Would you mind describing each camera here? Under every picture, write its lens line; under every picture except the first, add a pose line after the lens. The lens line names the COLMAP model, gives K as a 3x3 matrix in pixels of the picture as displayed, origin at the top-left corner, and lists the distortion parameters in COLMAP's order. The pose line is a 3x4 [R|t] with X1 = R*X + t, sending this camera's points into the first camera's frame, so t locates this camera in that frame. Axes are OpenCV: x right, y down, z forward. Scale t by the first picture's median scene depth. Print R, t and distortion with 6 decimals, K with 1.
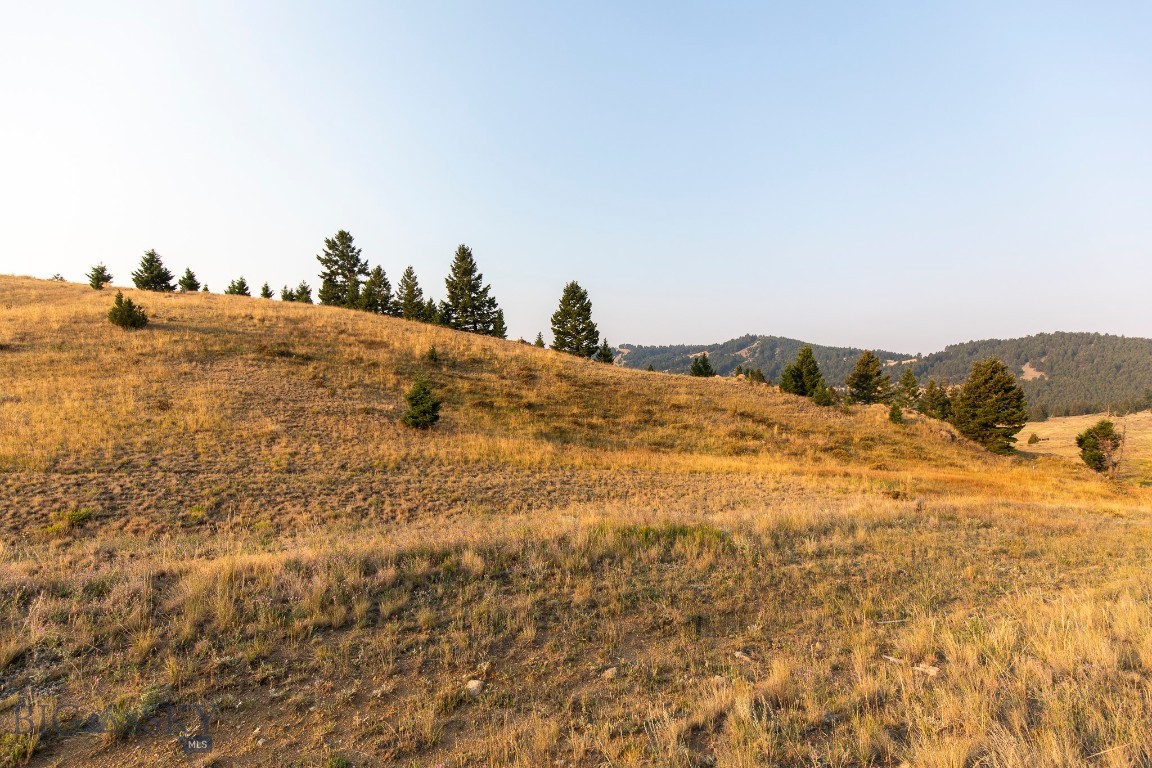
lens RADIAL K [[517.3, 0, 580.6], [0, 517.3, 386.5], [0, 0, 1]] dist [0.012016, -0.002938]
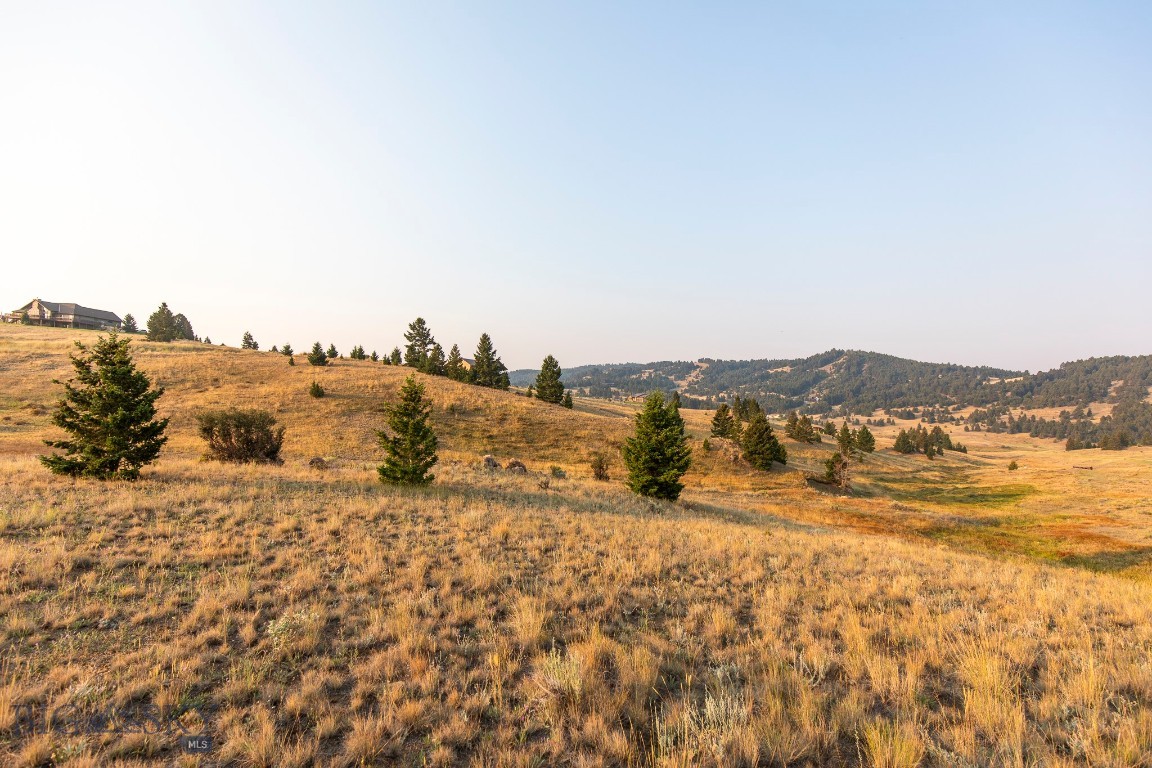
lens RADIAL K [[517.3, 0, 580.0], [0, 517.3, 389.3], [0, 0, 1]] dist [0.012016, -0.002938]
pose [[0.986362, 0.012234, -0.164134, 0.295628], [-0.015038, 0.999761, -0.015856, -0.062183], [0.163900, 0.018108, 0.986311, -0.490915]]
